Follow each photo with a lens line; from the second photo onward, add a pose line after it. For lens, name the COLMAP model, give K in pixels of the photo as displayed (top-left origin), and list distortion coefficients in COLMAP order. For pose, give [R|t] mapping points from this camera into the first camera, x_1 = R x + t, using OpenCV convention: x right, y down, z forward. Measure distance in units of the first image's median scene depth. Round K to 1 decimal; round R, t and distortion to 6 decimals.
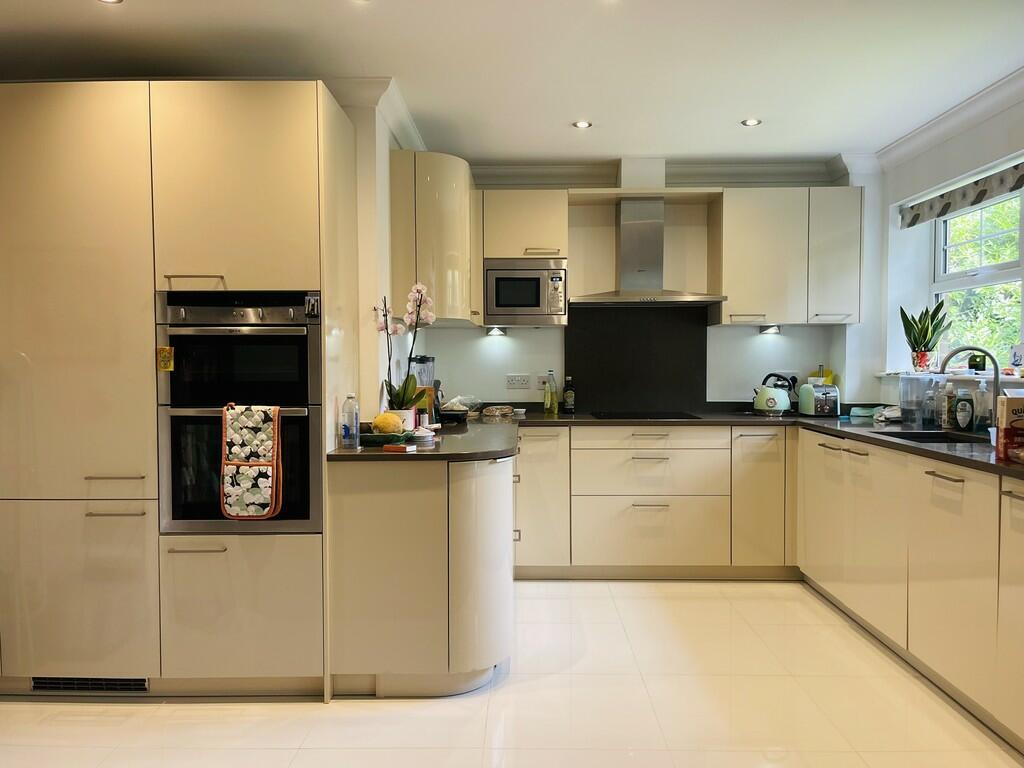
lens RADIAL K [[771.8, 0, 511.9], [0, 771.8, 393.4], [0, 0, 1]] dist [0.010773, -0.002034]
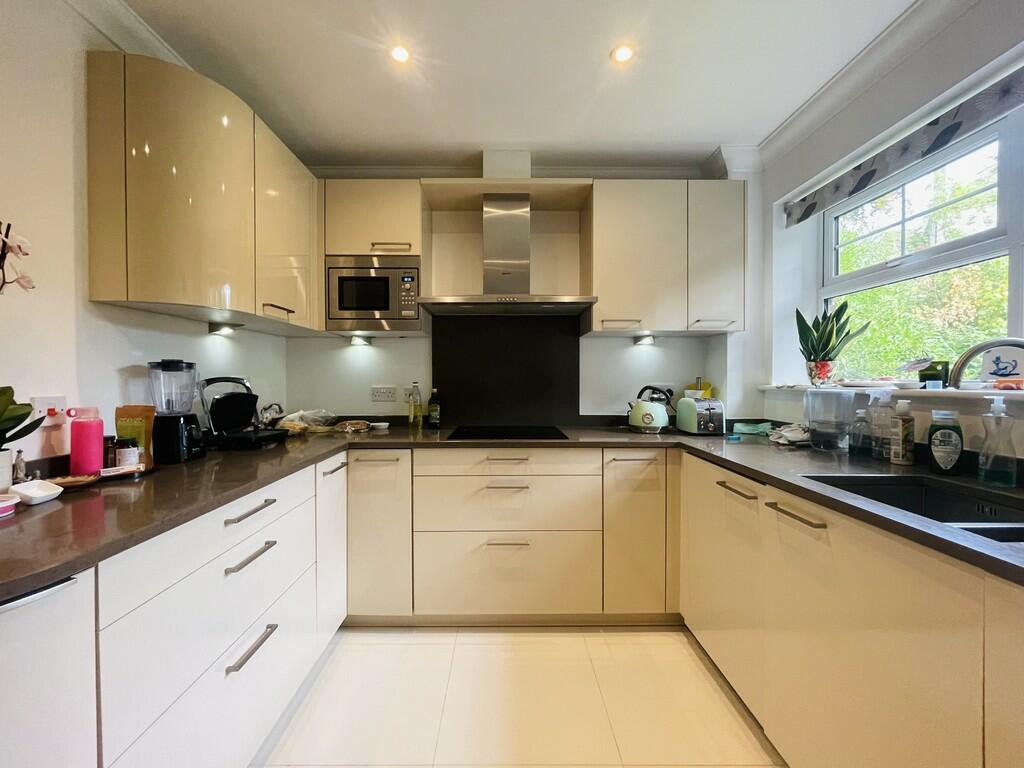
lens RADIAL K [[417.7, 0, 510.7], [0, 417.7, 385.8], [0, 0, 1]] dist [-0.001641, -0.000078]
pose [[0.999387, 0.001872, 0.034948, 0.160122], [-0.001051, 0.999724, -0.023479, -0.014344], [-0.034982, 0.023428, 0.999113, 0.522159]]
